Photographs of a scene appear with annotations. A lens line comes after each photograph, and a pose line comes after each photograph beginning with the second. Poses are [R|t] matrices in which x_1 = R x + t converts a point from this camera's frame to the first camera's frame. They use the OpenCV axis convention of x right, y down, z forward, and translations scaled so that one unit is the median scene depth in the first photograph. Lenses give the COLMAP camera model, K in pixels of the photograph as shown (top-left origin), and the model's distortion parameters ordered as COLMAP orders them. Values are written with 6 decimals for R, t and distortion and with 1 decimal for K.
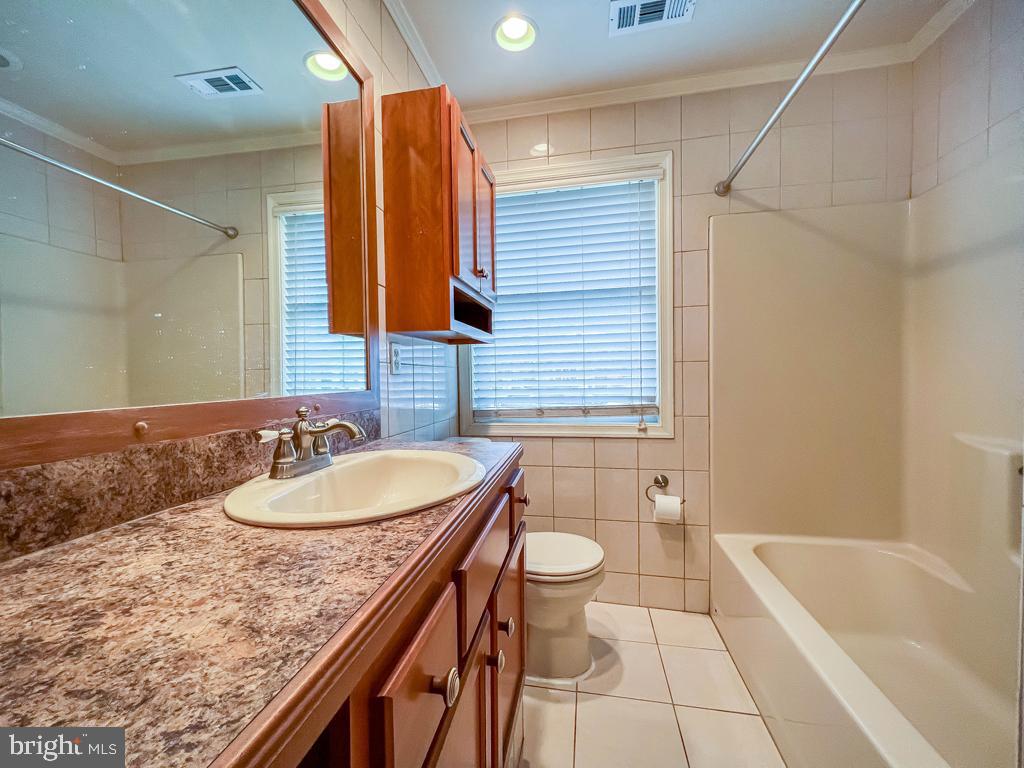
lens RADIAL K [[409.9, 0, 515.8], [0, 409.9, 385.4], [0, 0, 1]] dist [-0.000031, 0.000144]
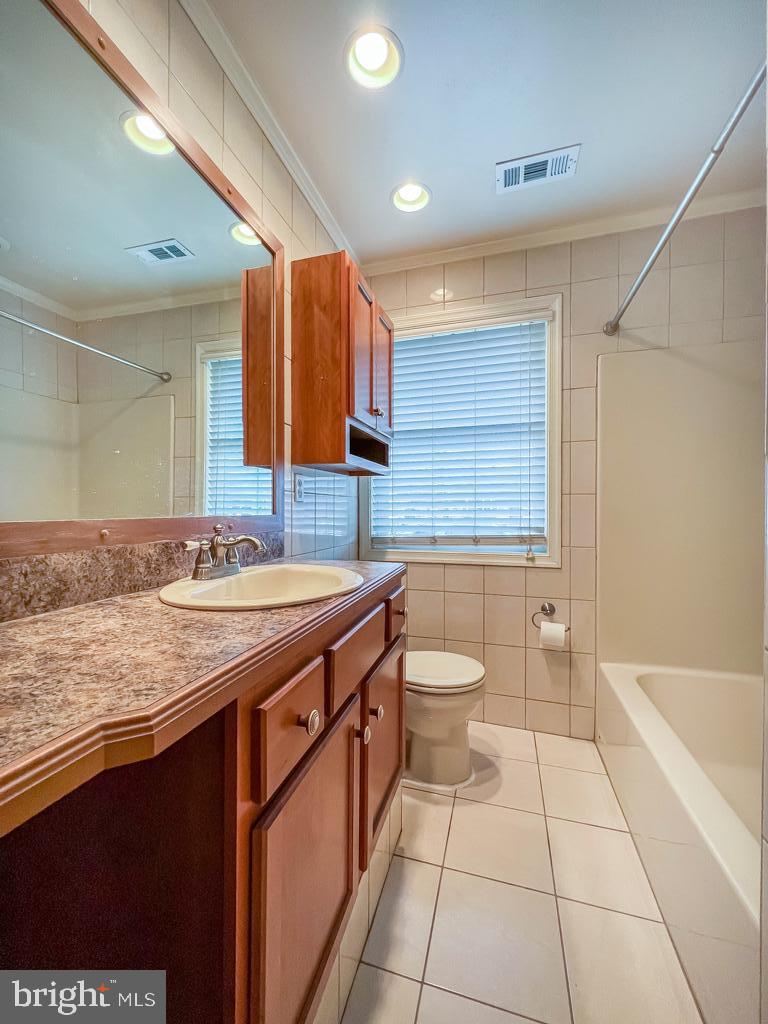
lens RADIAL K [[409.9, 0, 384.0], [0, 409.9, 512.0], [0, 0, 1]] dist [-0.000031, 0.000144]
pose [[0.994106, 0.017121, -0.107055, 0.060378], [-0.018649, 0.999738, -0.013289, 0.011516], [0.106800, 0.015207, 0.994164, -0.099302]]
